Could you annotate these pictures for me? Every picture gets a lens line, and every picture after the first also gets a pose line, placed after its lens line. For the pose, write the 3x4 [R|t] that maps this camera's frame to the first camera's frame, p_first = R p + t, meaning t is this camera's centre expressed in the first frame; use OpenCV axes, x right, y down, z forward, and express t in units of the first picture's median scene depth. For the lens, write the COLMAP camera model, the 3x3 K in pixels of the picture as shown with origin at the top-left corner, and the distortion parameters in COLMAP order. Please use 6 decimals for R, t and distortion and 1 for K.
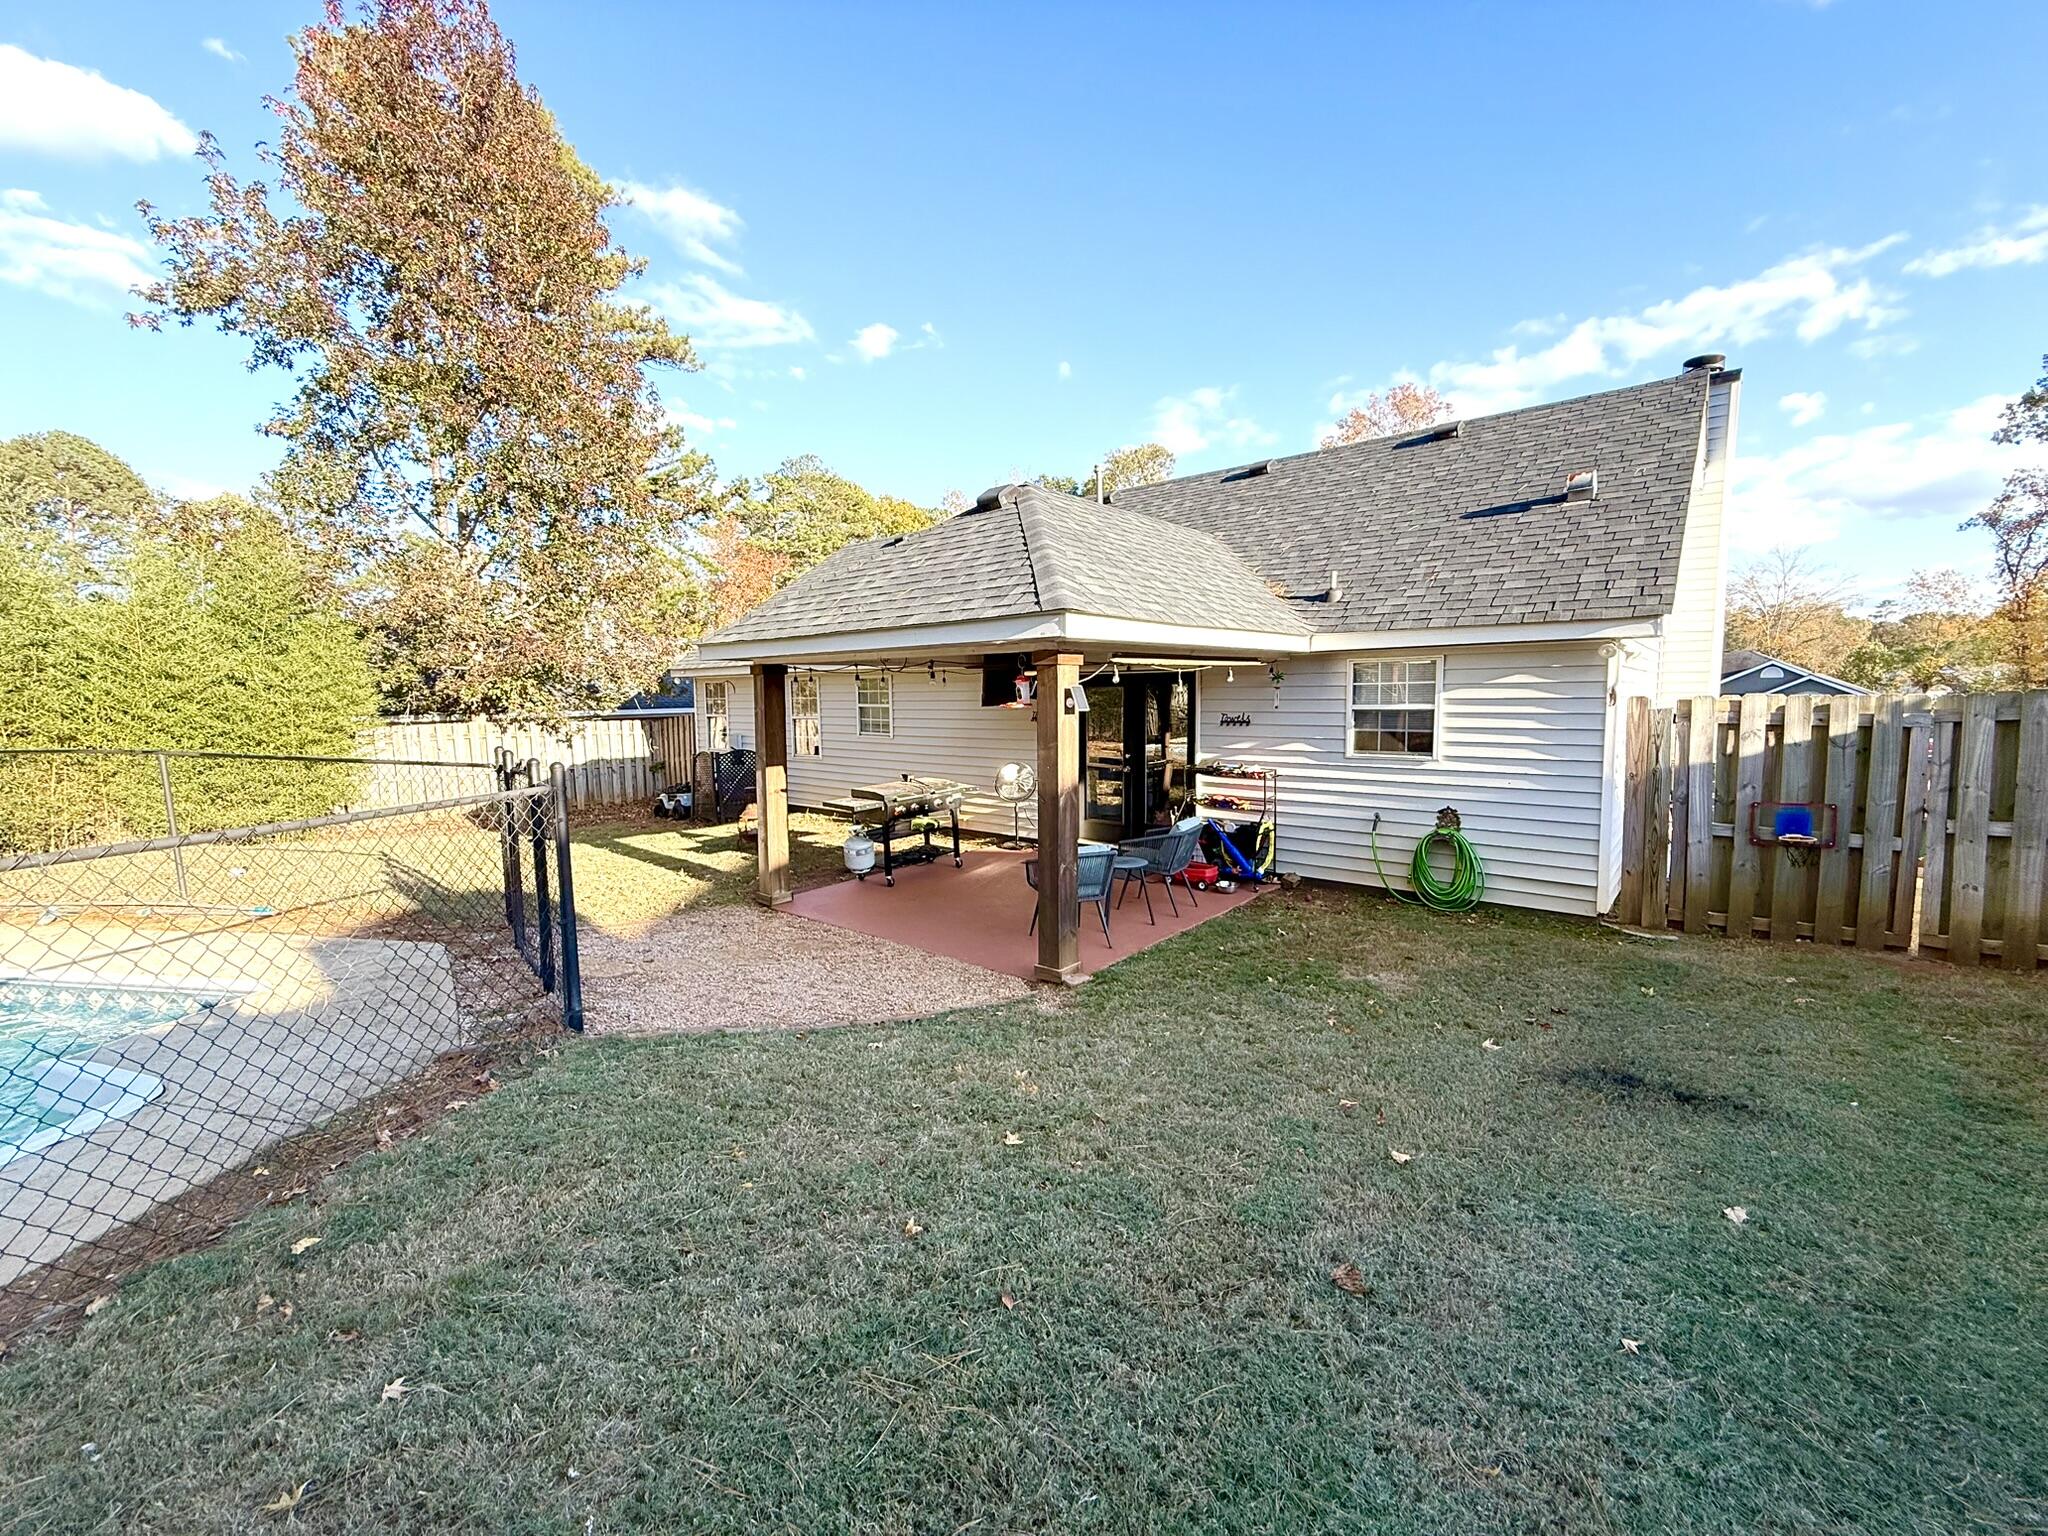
lens RADIAL K [[827.1, 0, 1029.0], [0, 827.1, 763.0], [0, 0, 1]] dist [0.000719, -0.000066]
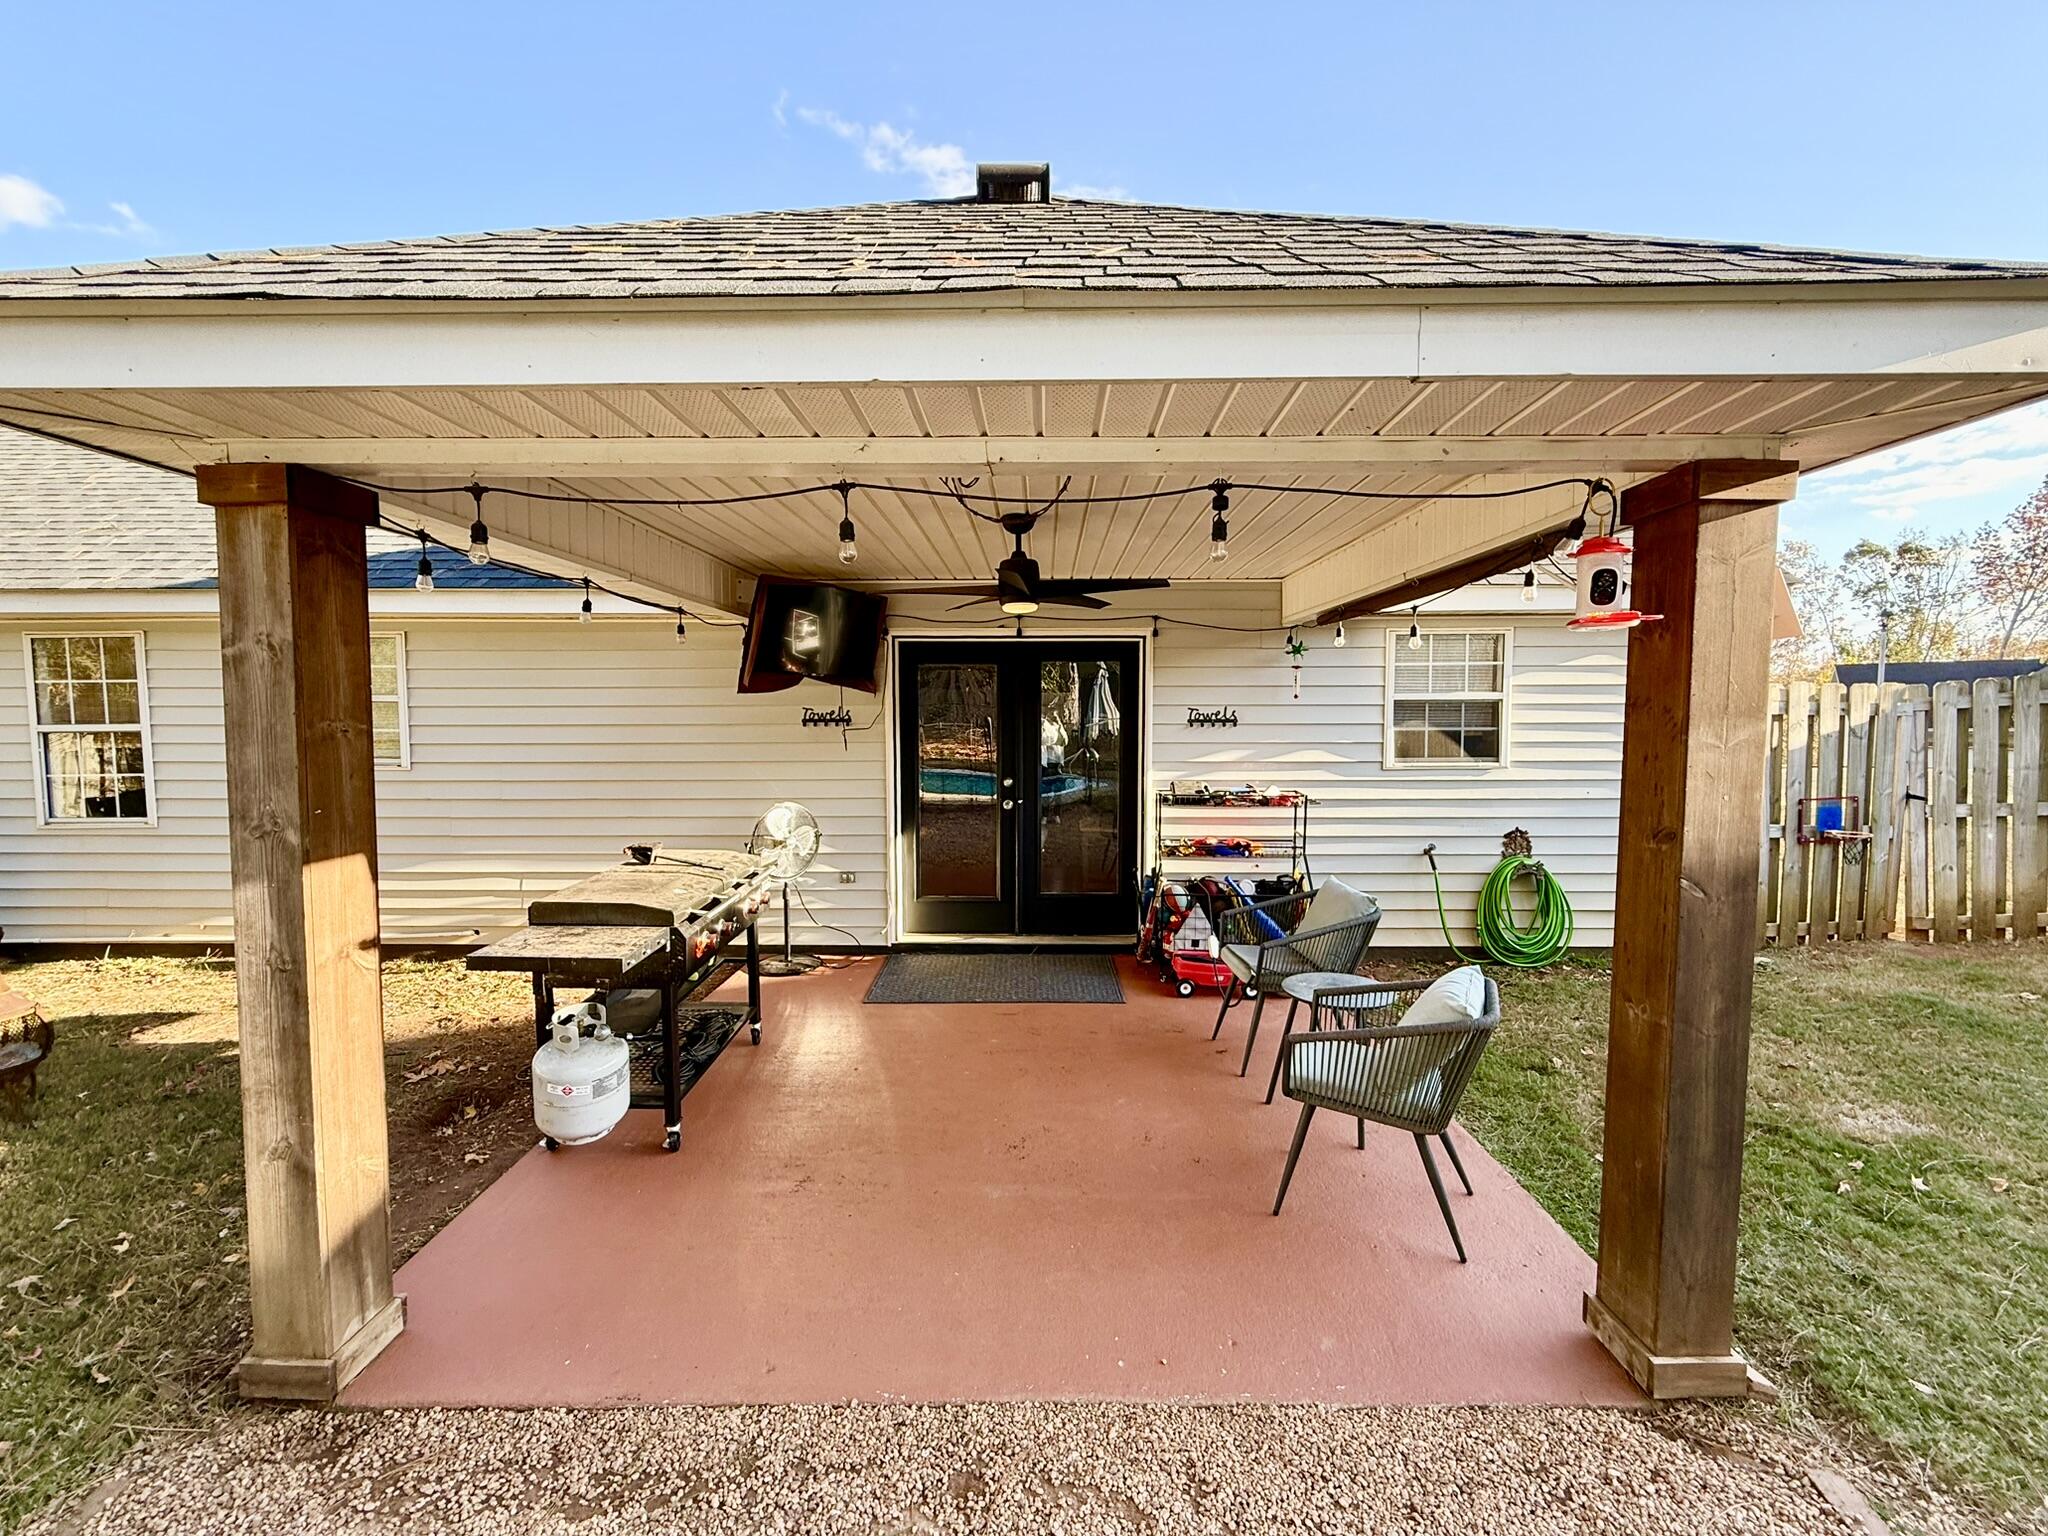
lens RADIAL K [[827.1, 0, 1004.4], [0, 827.1, 771.6], [0, 0, 1]] dist [0.000719, -0.000066]
pose [[0.769285, -0.028255, 0.638281, -0.337857], [0.047922, 0.998759, -0.013545, -0.010855], [-0.637106, 0.041008, 0.769684, 0.717103]]
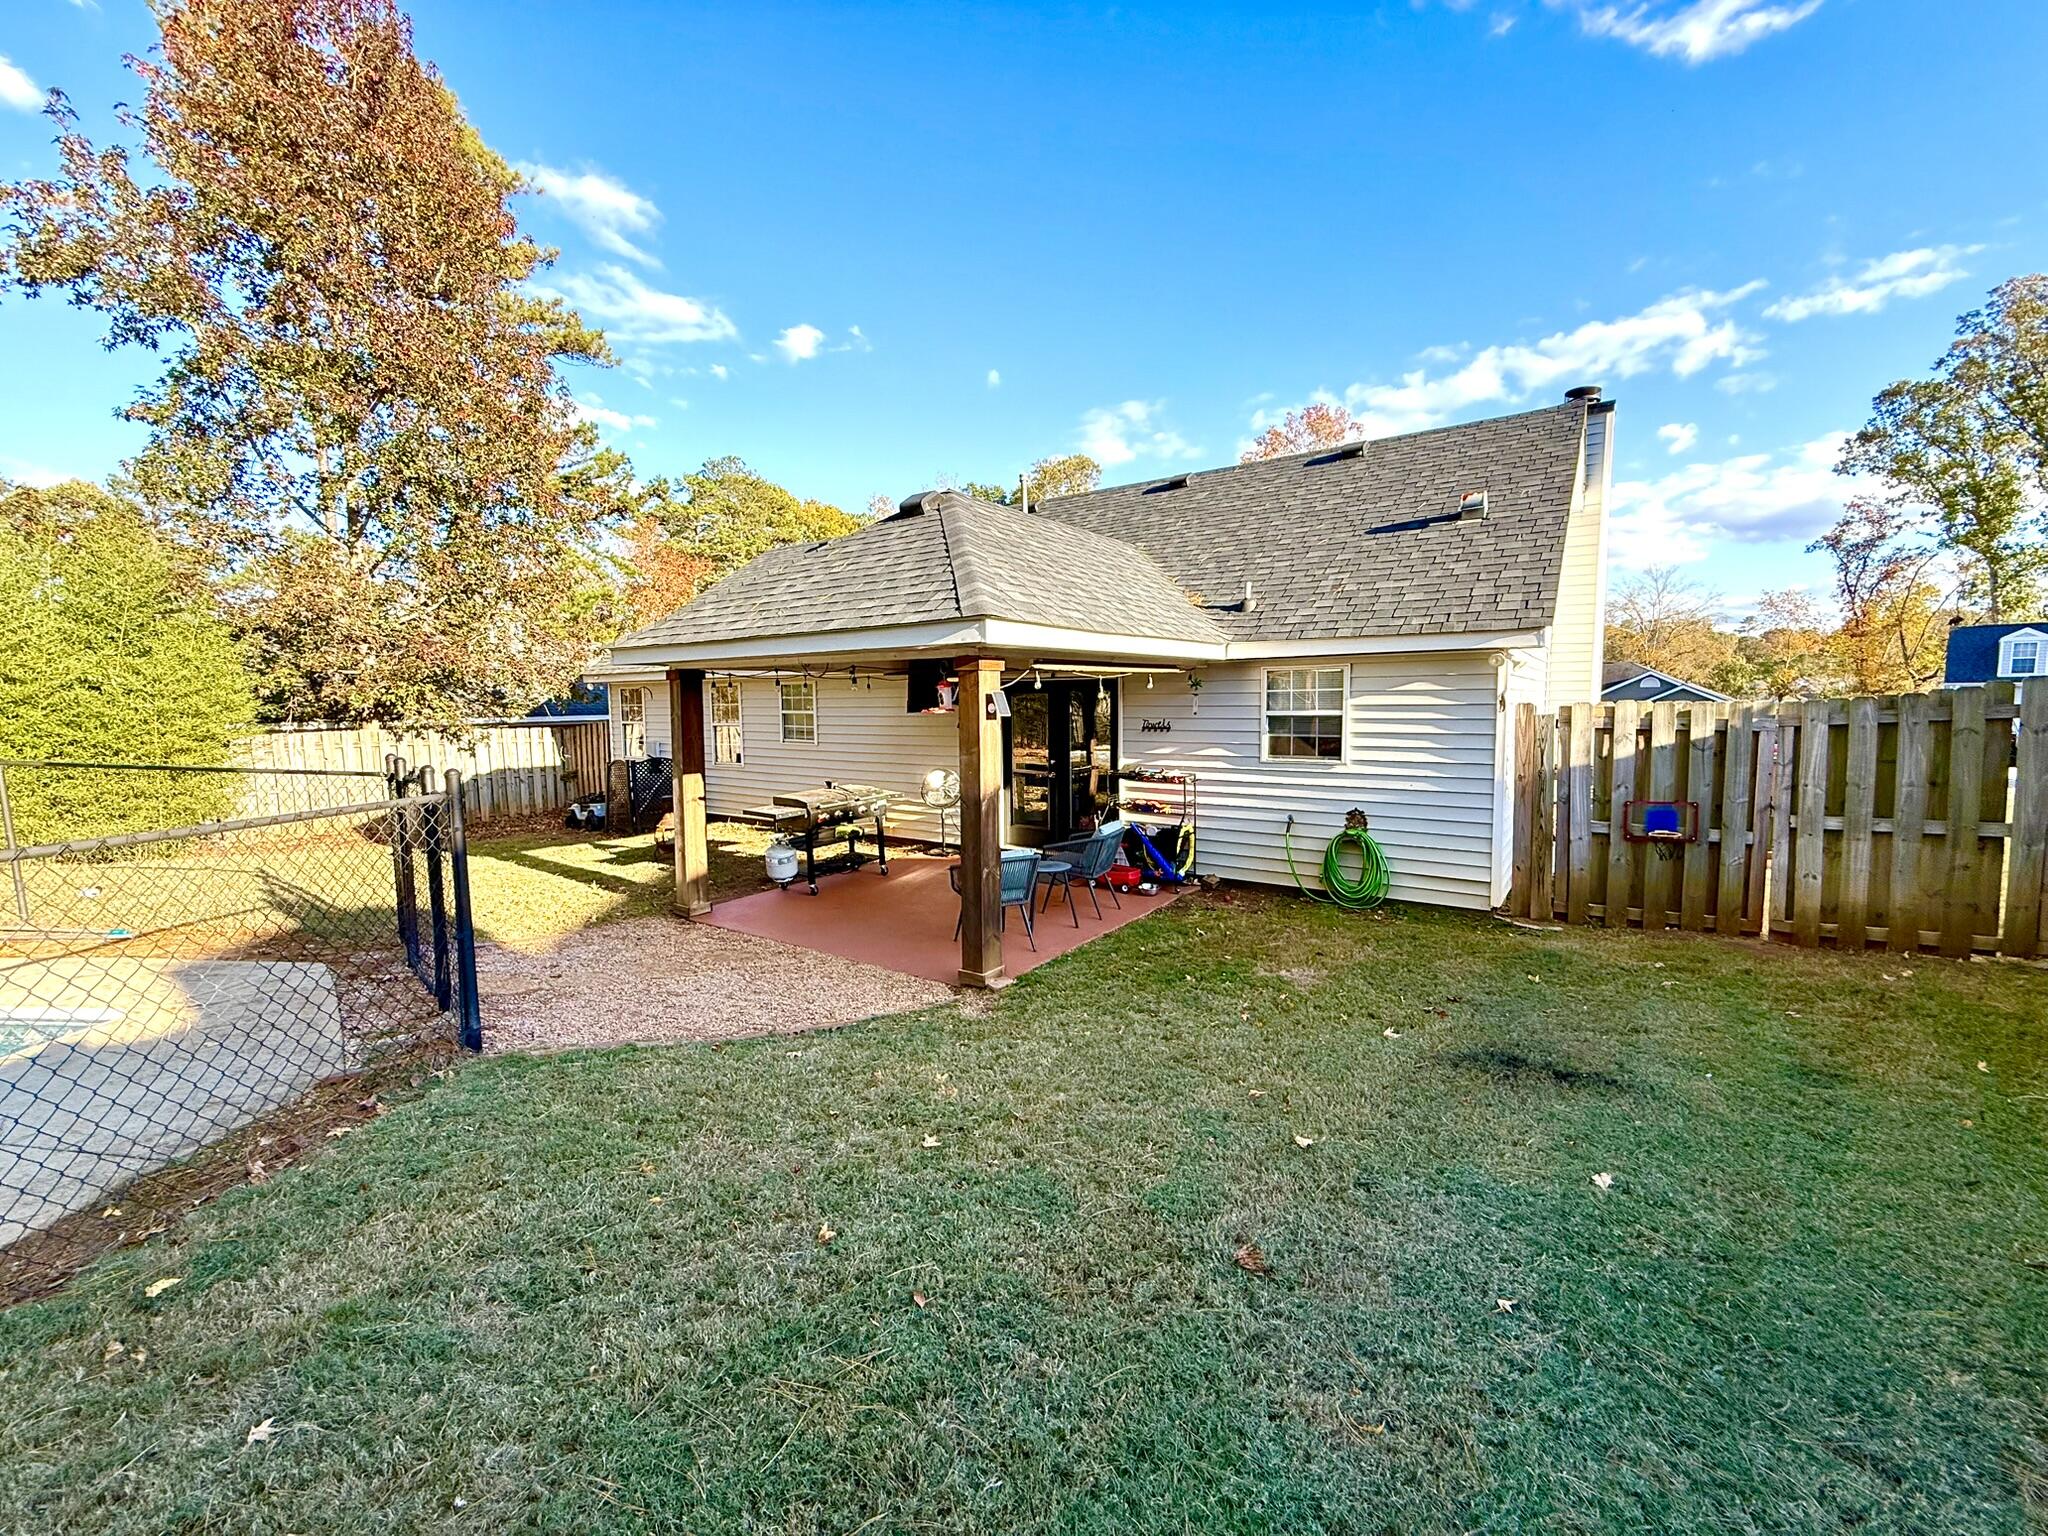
lens RADIAL K [[827.1, 0, 1032.3], [0, 827.1, 764.4], [0, 0, 1]] dist [0.000719, -0.000066]
pose [[0.996332, -0.004971, 0.085431, 0.010136], [0.005641, 0.999955, -0.007606, 0.003036], [-0.085389, 0.008060, 0.996315, -0.006980]]
